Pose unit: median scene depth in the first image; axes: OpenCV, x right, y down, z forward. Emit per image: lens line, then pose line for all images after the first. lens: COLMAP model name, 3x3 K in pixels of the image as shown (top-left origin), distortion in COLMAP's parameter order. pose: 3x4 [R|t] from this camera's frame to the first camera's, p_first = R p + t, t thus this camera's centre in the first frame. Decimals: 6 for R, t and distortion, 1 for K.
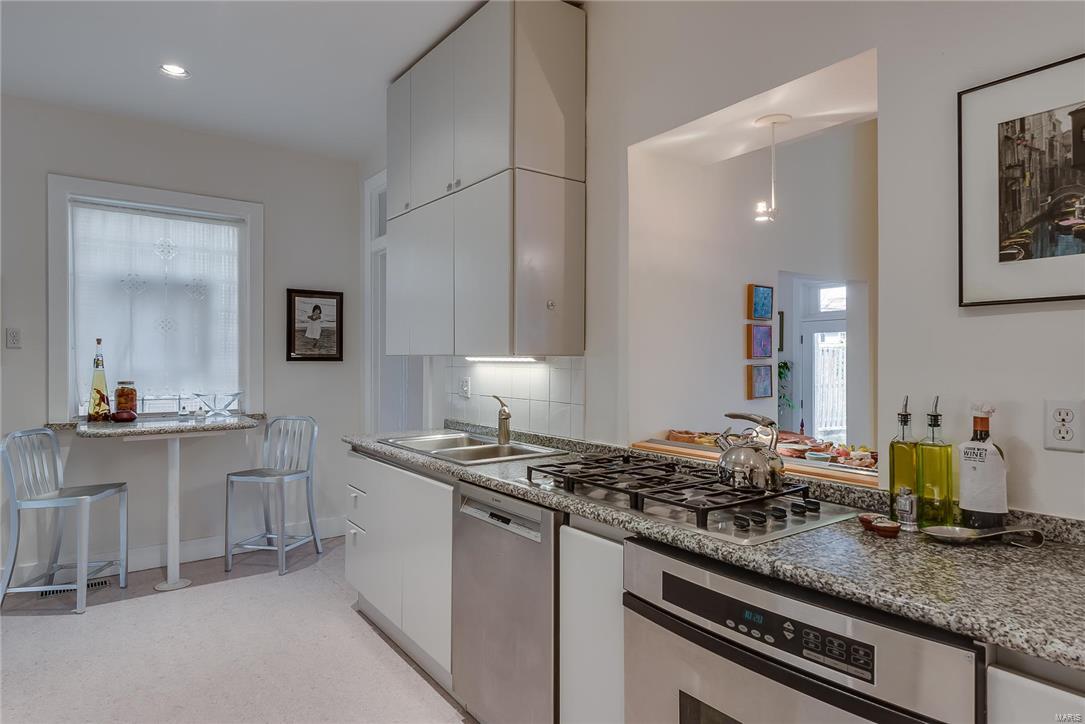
lens RADIAL K [[631.2, 0, 543.6], [0, 631.2, 364.4], [0, 0, 1]] dist [0.000333, -0.002034]
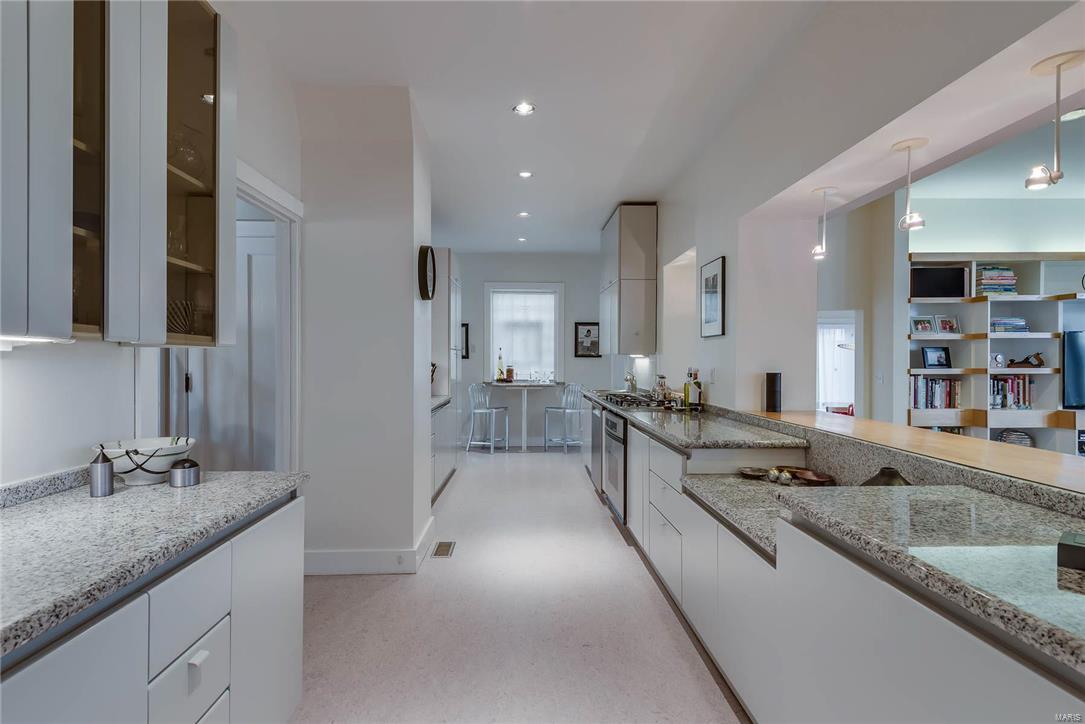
lens RADIAL K [[561.7, 0, 533.8], [0, 561.7, 359.5], [0, 0, 1]] dist [0.010705, -0.001475]
pose [[0.816404, 0.003283, -0.577472, 0.621247], [-0.006911, 0.999968, -0.004086, 0.011834], [0.577440, 0.007327, 0.816401, -0.660776]]
